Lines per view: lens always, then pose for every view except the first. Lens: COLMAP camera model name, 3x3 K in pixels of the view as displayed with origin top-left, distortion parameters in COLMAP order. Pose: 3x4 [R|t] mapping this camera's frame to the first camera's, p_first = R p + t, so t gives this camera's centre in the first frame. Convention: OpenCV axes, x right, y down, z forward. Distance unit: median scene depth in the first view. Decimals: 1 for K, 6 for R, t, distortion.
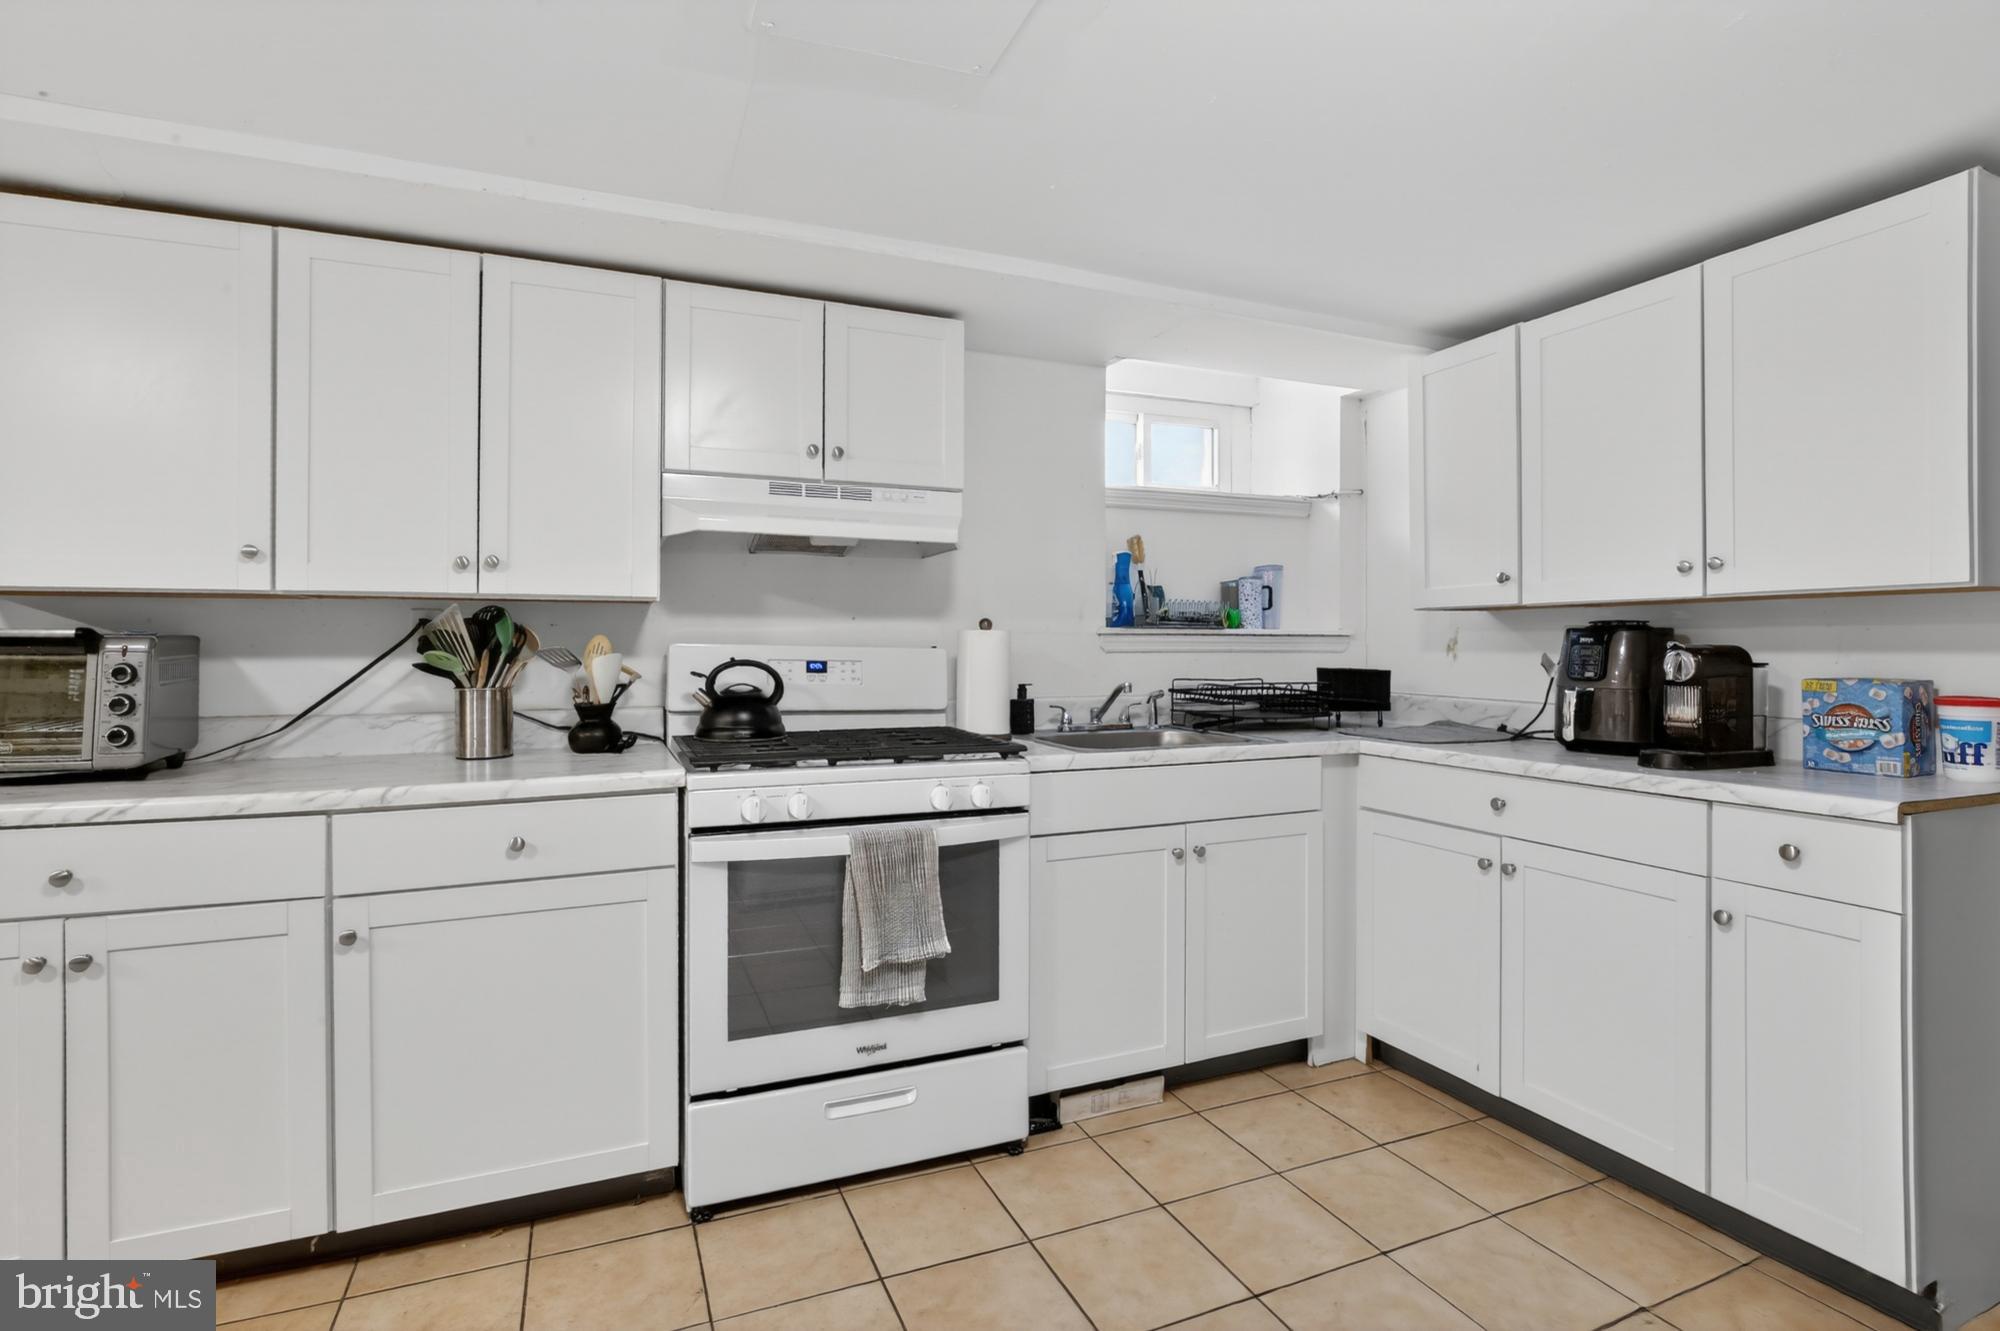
lens RADIAL K [[946.4, 0, 980.1], [0, 946.4, 639.9], [0, 0, 1]] dist [-0.028780, 0.003951]
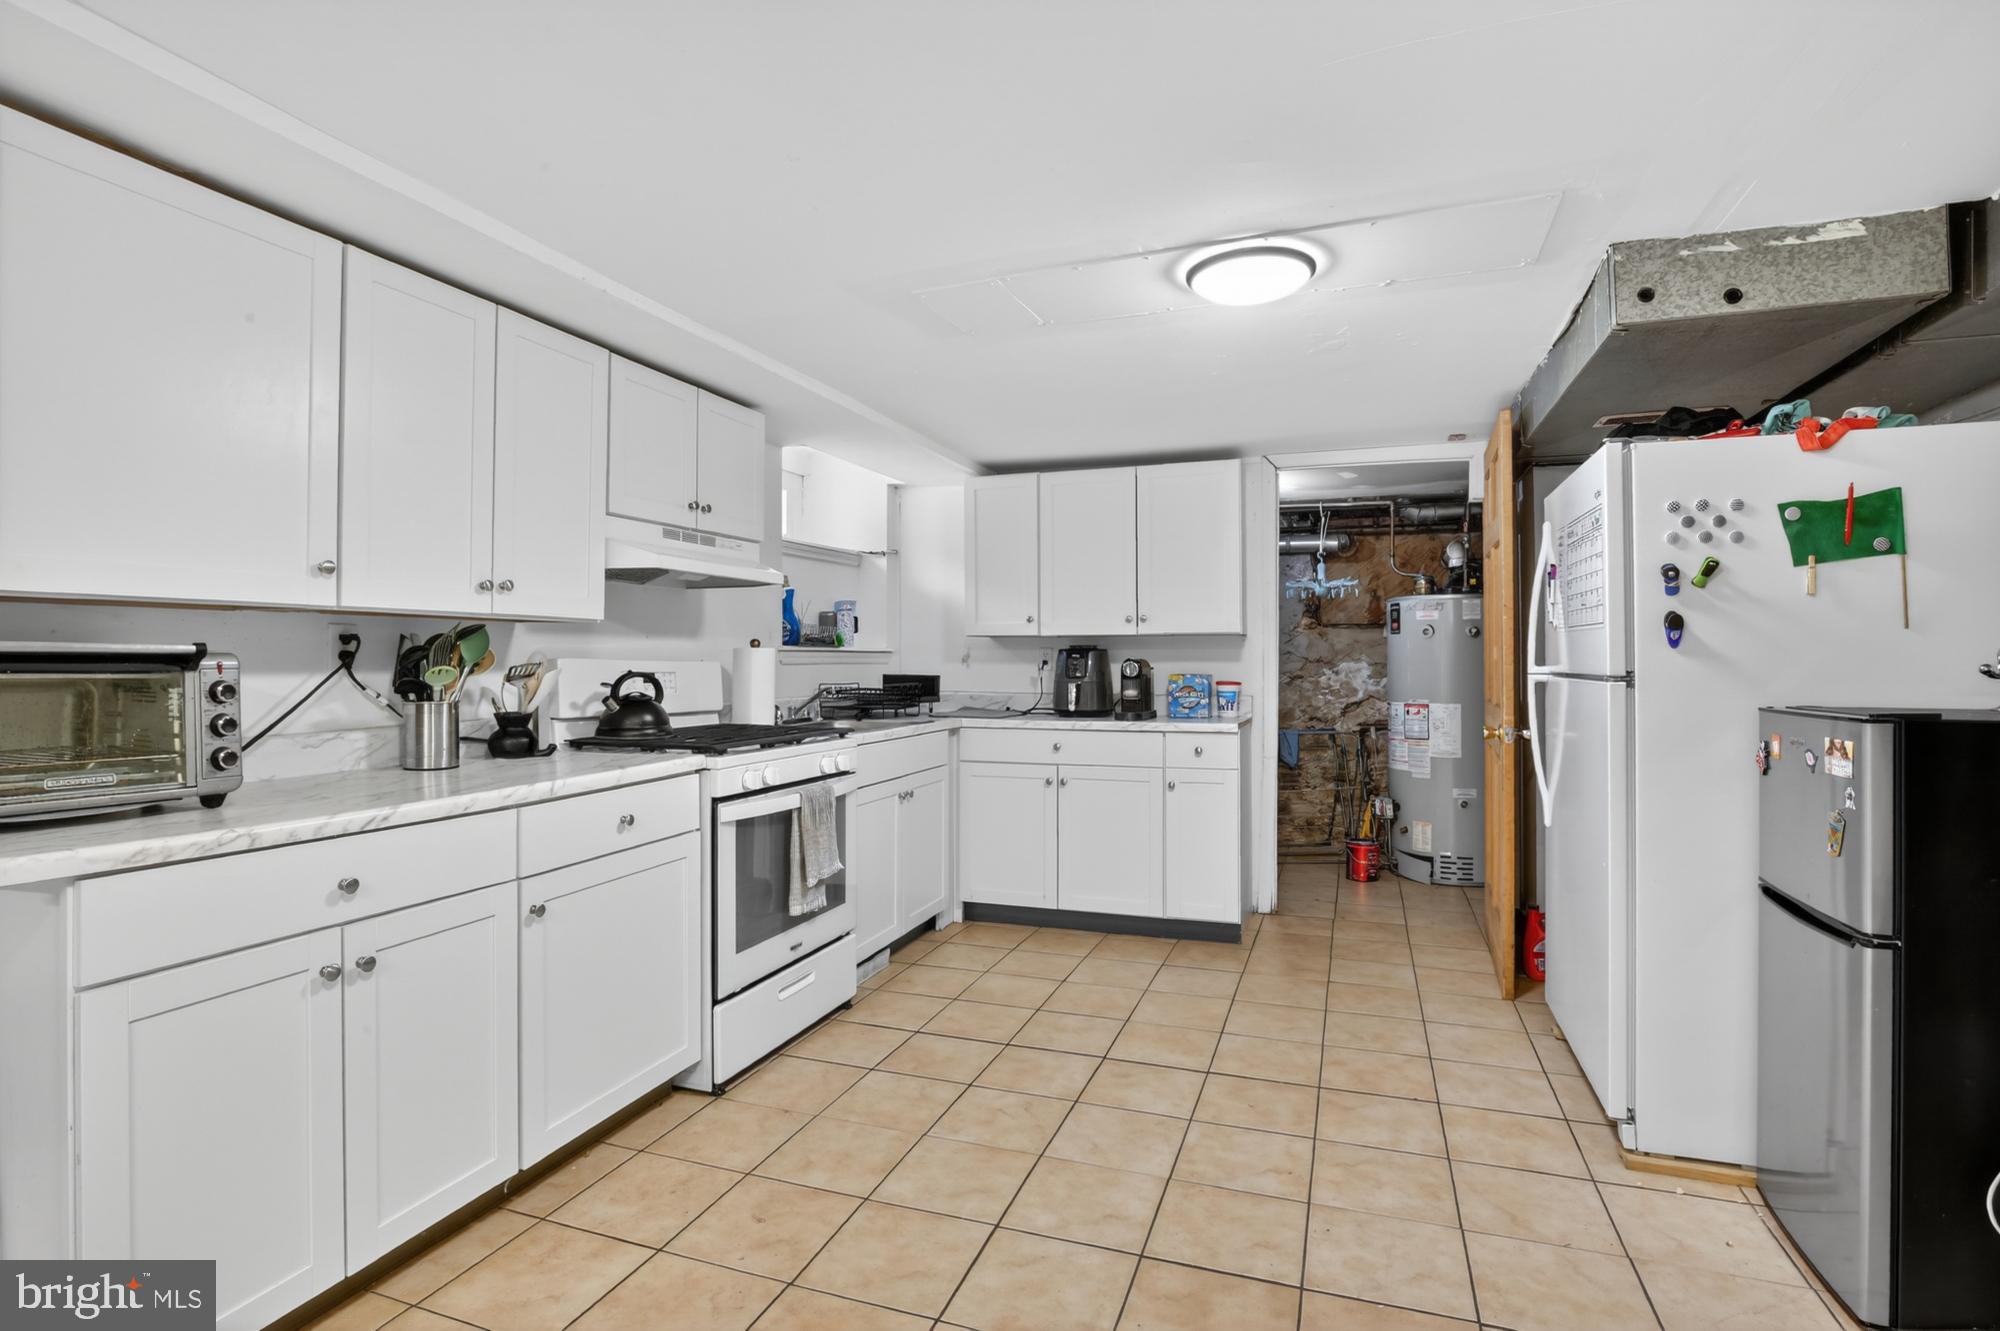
lens RADIAL K [[946.4, 0, 1015.4], [0, 946.4, 660.0], [0, 0, 1]] dist [-0.028780, 0.003951]
pose [[0.677221, -0.002448, 0.735776, -0.850974], [-0.003067, 0.999976, 0.006150, -0.003223], [-0.735774, -0.006421, 0.677197, -0.177265]]
